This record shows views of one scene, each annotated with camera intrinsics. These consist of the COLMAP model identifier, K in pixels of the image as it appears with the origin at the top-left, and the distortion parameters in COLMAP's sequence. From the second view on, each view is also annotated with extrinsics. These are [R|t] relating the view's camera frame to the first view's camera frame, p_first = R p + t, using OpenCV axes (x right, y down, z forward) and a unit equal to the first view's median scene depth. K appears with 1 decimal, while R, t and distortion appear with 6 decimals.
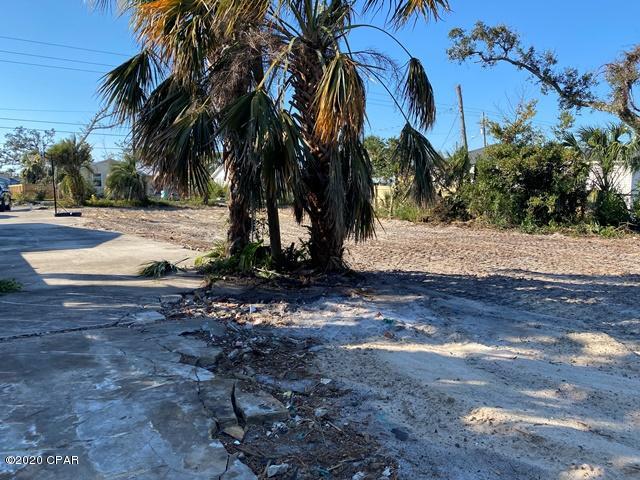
lens RADIAL K [[481.8, 0, 318.9], [0, 481.8, 240.6], [0, 0, 1]] dist [0.025053, -0.030232]
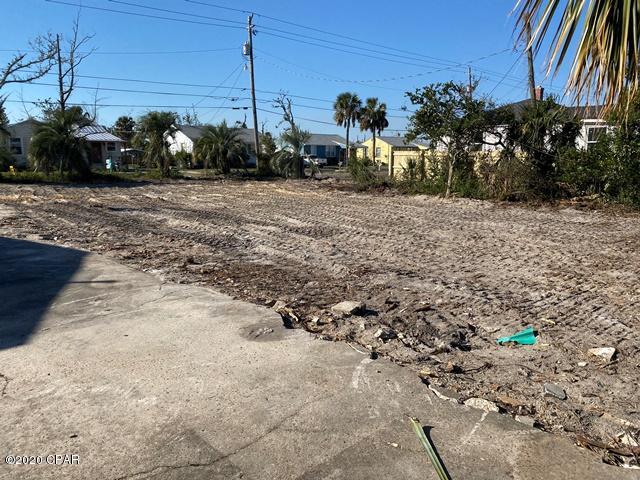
lens RADIAL K [[481.8, 0, 325.9], [0, 481.8, 238.0], [0, 0, 1]] dist [0.025053, -0.030232]
pose [[0.990649, -0.030281, 0.133029, -0.100062], [0.021741, 0.997636, 0.065189, -0.024622], [-0.134689, -0.061687, 0.988966, 0.212113]]
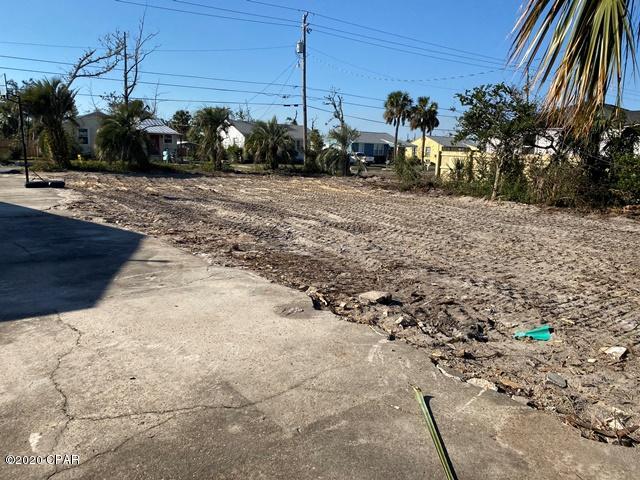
lens RADIAL K [[481.8, 0, 317.6], [0, 481.8, 238.4], [0, 0, 1]] dist [0.025053, -0.030232]
pose [[0.999537, 0.018691, 0.024006, -0.097617], [-0.020356, 0.997262, 0.071099, -0.023697], [-0.022611, -0.071554, 0.997180, 0.200411]]
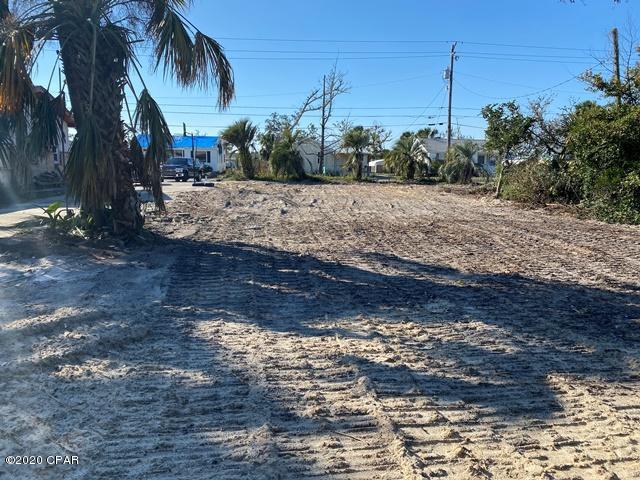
lens RADIAL K [[481.8, 0, 322.8], [0, 481.8, 242.7], [0, 0, 1]] dist [0.025053, -0.030232]
pose [[0.881863, 0.075814, -0.465371, 0.202570], [-0.052988, 0.996671, 0.061958, -0.001637], [0.468519, -0.029980, 0.882944, 0.059857]]
